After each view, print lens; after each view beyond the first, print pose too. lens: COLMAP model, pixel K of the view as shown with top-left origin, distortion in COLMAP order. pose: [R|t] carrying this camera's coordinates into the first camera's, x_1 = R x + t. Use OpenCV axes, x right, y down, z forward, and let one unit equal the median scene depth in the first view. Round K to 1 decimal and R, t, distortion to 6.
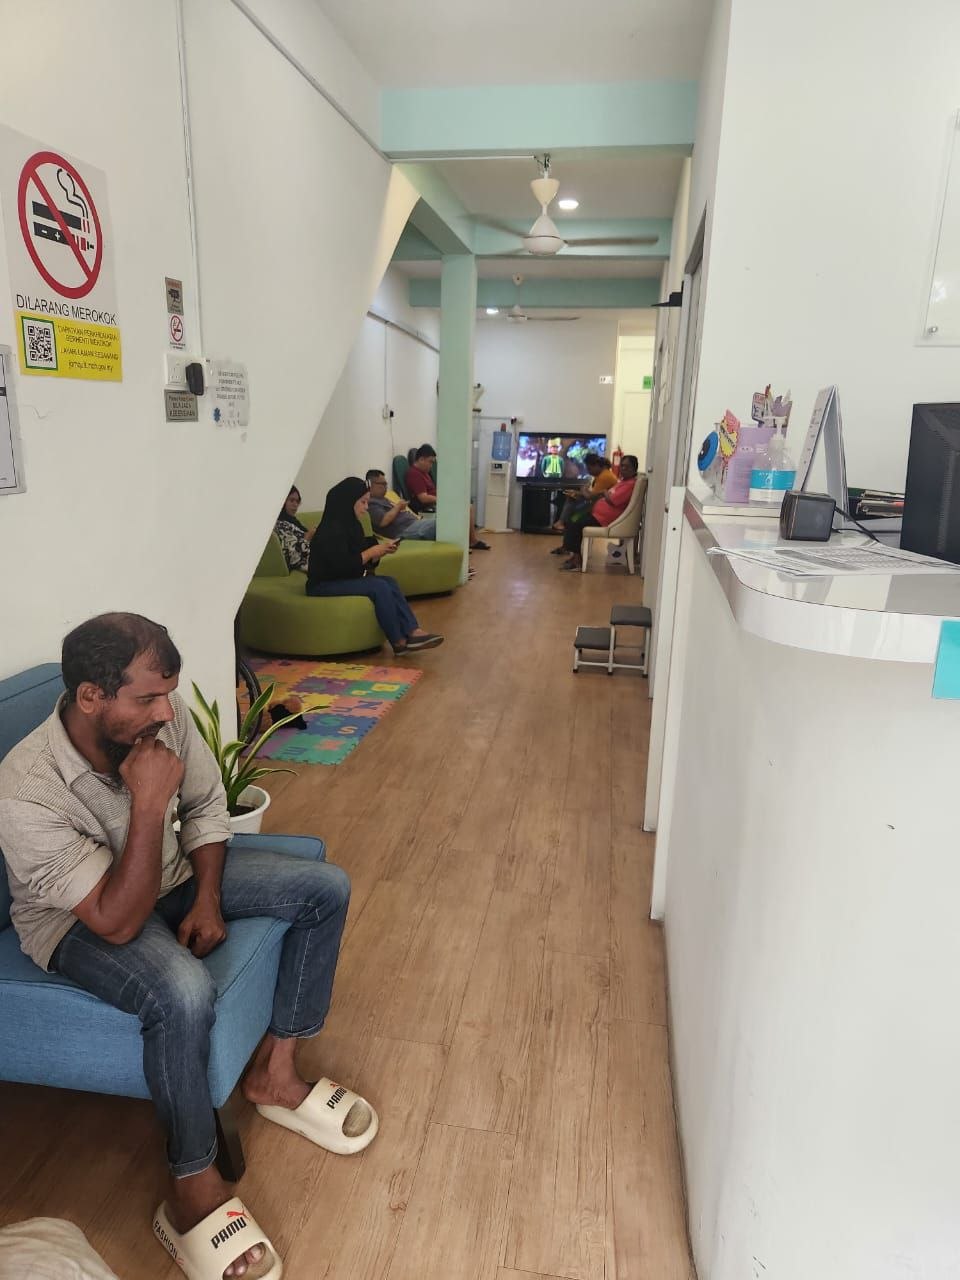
lens RADIAL K [[856.6, 0, 480.0], [0, 856.6, 640.0], [0, 0, 1]] dist [0.059556, -0.056757]
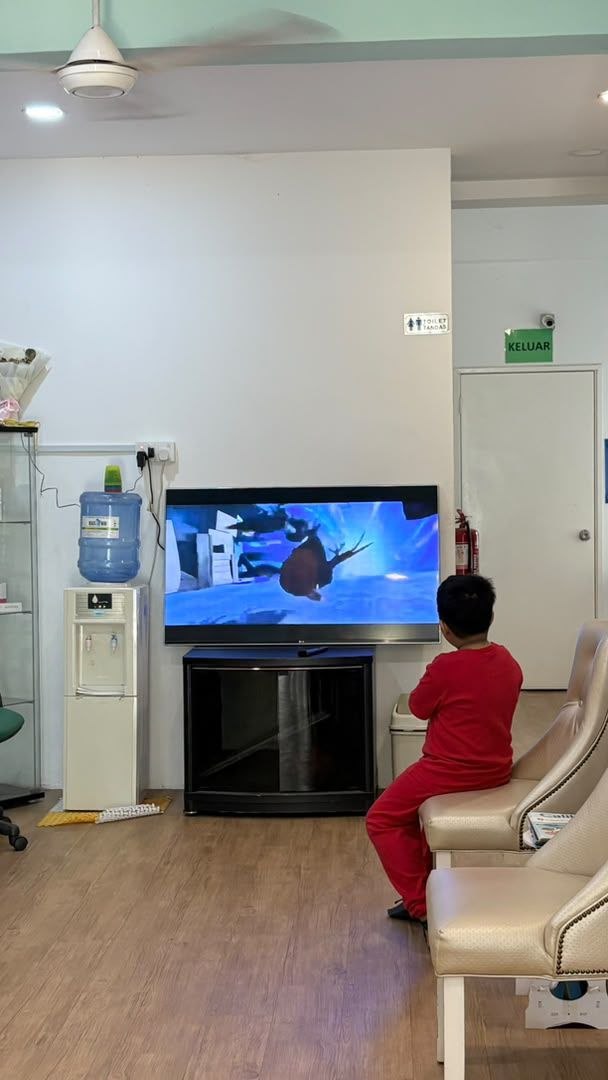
lens RADIAL K [[1562.9, 0, 304.0], [0, 1562.9, 540.0], [0, 0, 1]] dist [0.120219, -0.003620]
pose [[0.994268, -0.046106, 0.096464, 0.168081], [0.064400, 0.978465, -0.196108, -0.452216], [-0.085345, 0.201196, 0.975826, 1.830737]]
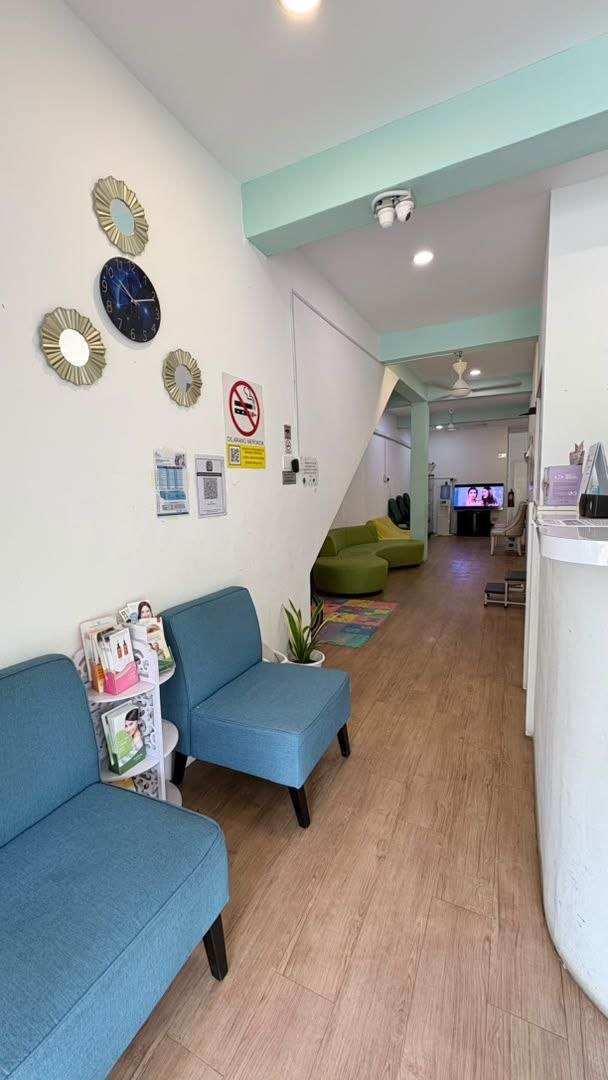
lens RADIAL K [[430.0, 0, 304.0], [0, 430.0, 540.0], [0, 0, 1]] dist [-0.000648, 0.000007]
pose [[0.954945, -0.019253, -0.296159, 0.024086], [-0.017646, 0.992445, -0.121415, 0.028022], [0.296259, 0.121171, 0.947390, -0.044036]]
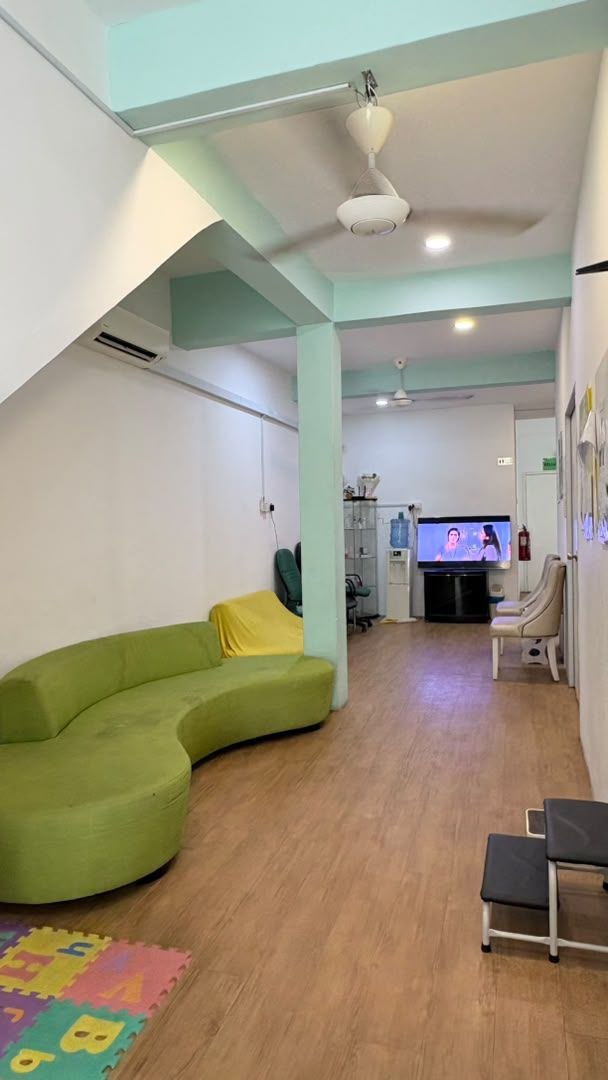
lens RADIAL K [[704.6, 0, 304.0], [0, 704.6, 540.0], [0, 0, 1]] dist [-0.001505, 0.000070]
pose [[0.988316, -0.050858, -0.143683, 0.133198], [0.019354, 0.976932, -0.212670, -0.212942], [0.151185, 0.207405, 0.966502, 0.897158]]
